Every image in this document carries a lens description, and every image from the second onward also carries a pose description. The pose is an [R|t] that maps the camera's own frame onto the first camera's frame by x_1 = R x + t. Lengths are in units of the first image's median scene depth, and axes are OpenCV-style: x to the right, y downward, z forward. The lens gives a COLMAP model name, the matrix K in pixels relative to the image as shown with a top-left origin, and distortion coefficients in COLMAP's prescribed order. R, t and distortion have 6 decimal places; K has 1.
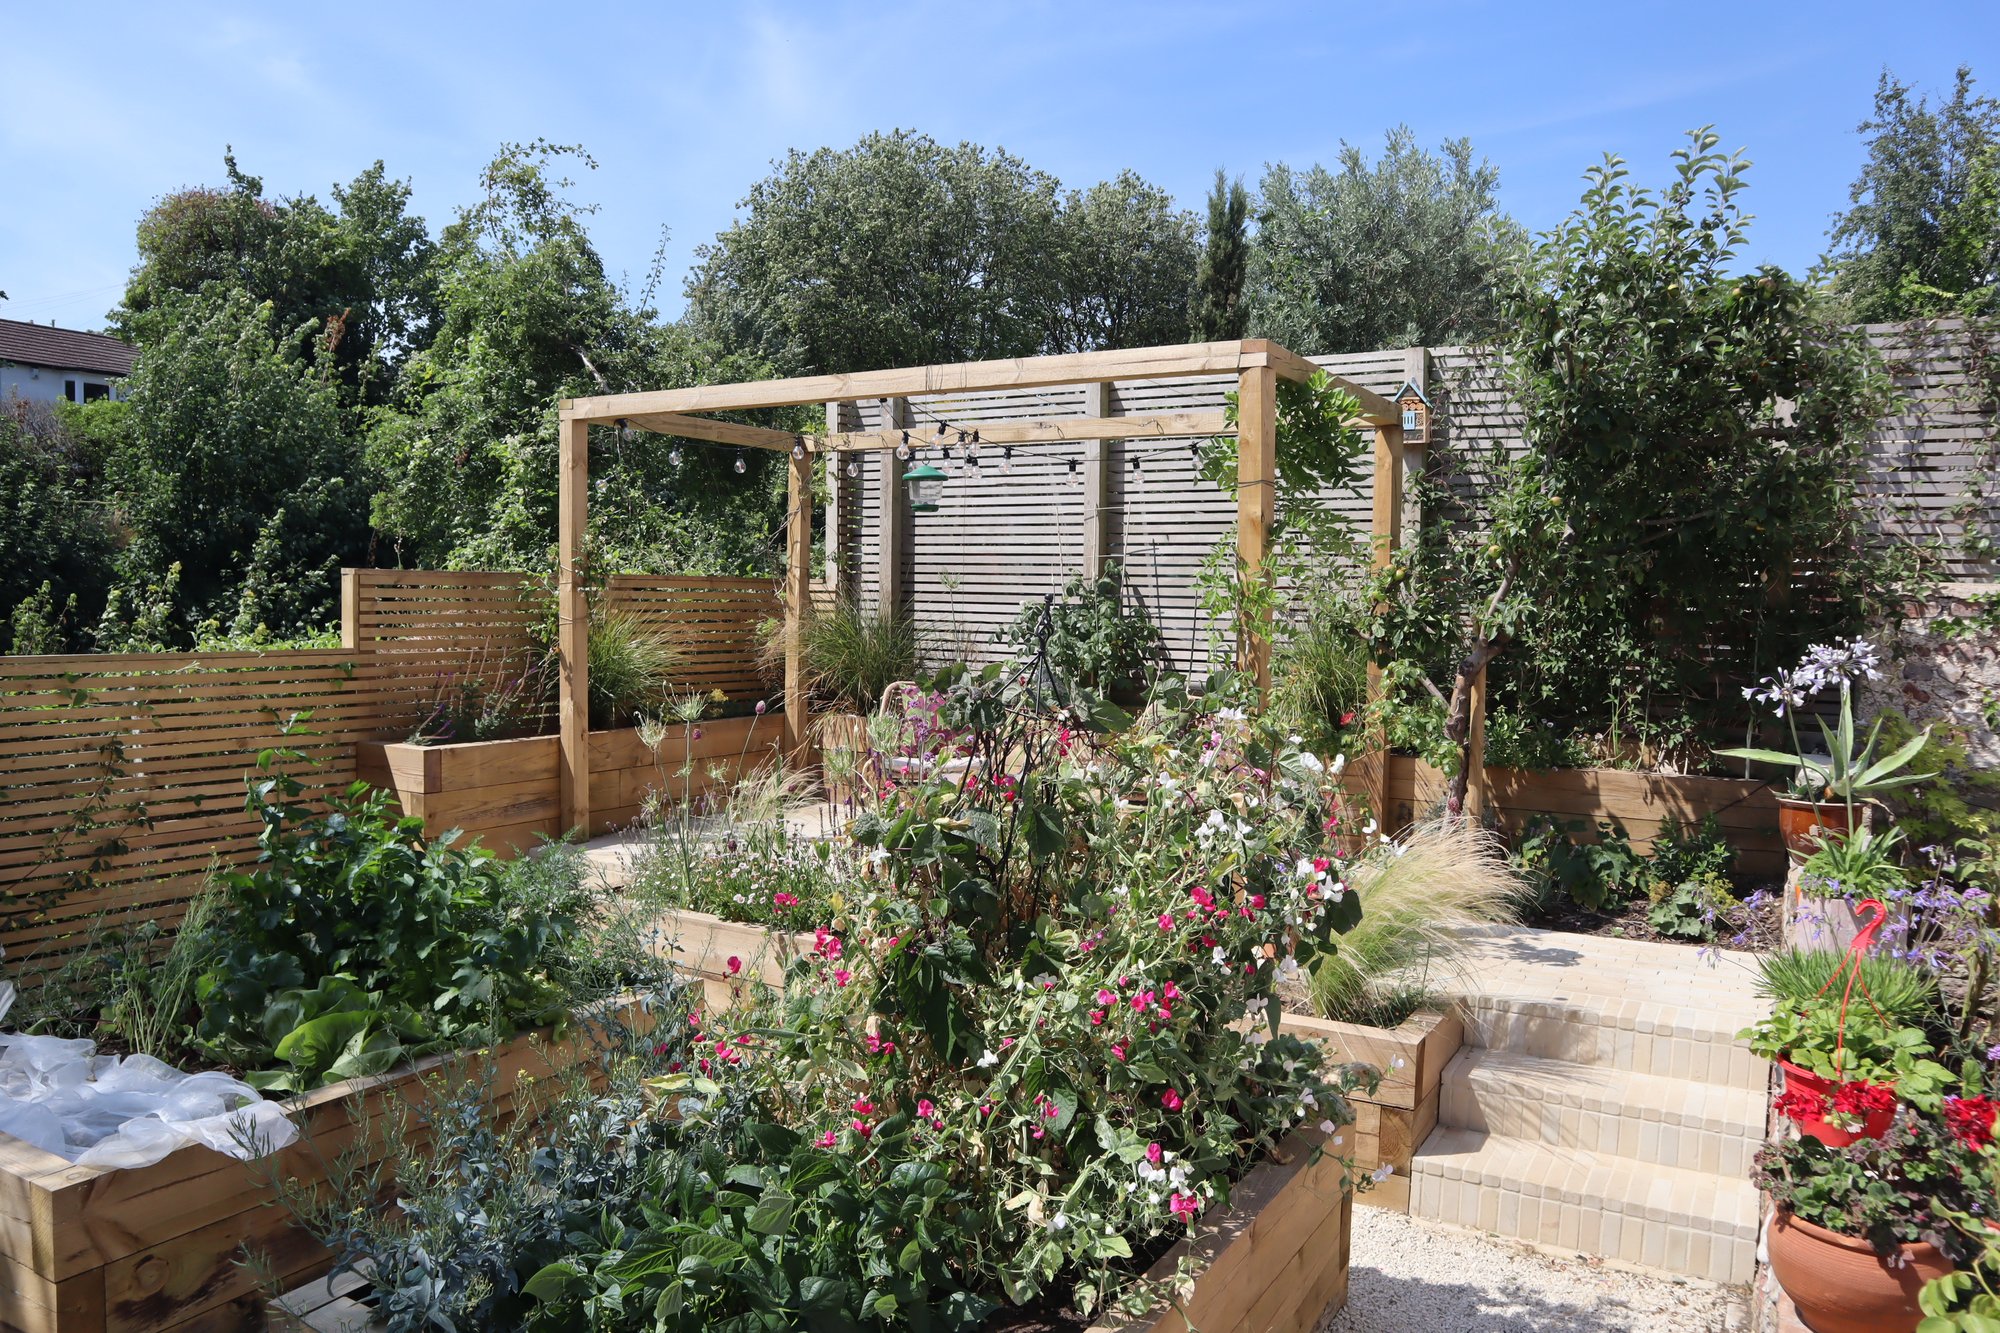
lens RADIAL K [[1299.3, 0, 1093.3], [0, 1299.3, 685.8], [0, 0, 1]] dist [-0.061928, 0.010561]
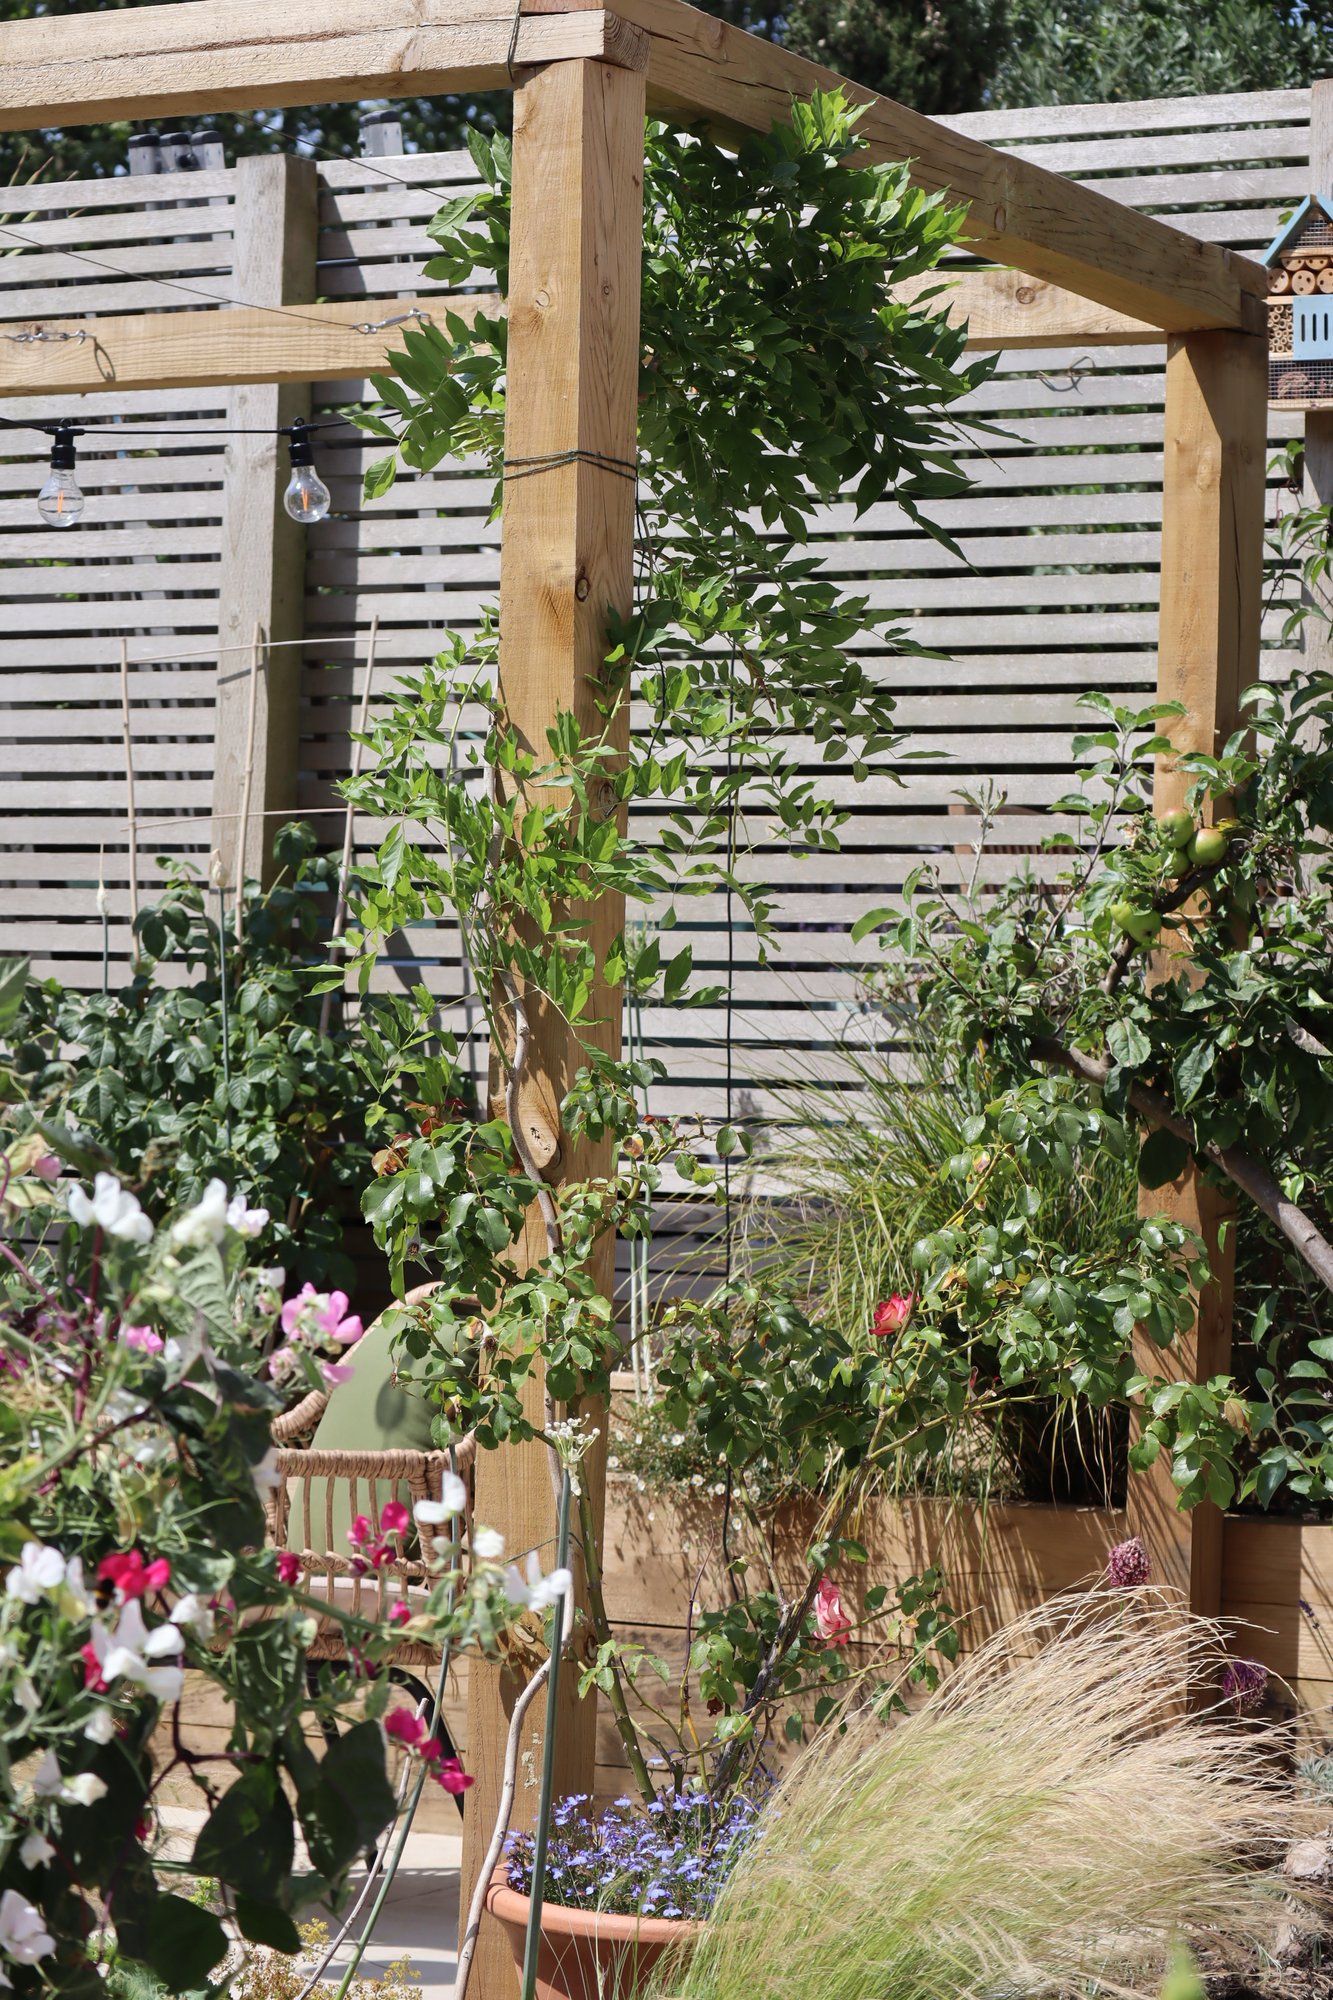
lens RADIAL K [[4782.6, 0, 661.7], [0, 4782.6, 994.7], [0, 0, 1]] dist [-0.124374, 0.000000]
pose [[0.999854, 0.016566, 0.004161, 0.116064], [-0.016103, 0.995462, -0.093787, 0.045133], [-0.005696, 0.093707, 0.995584, -0.020895]]
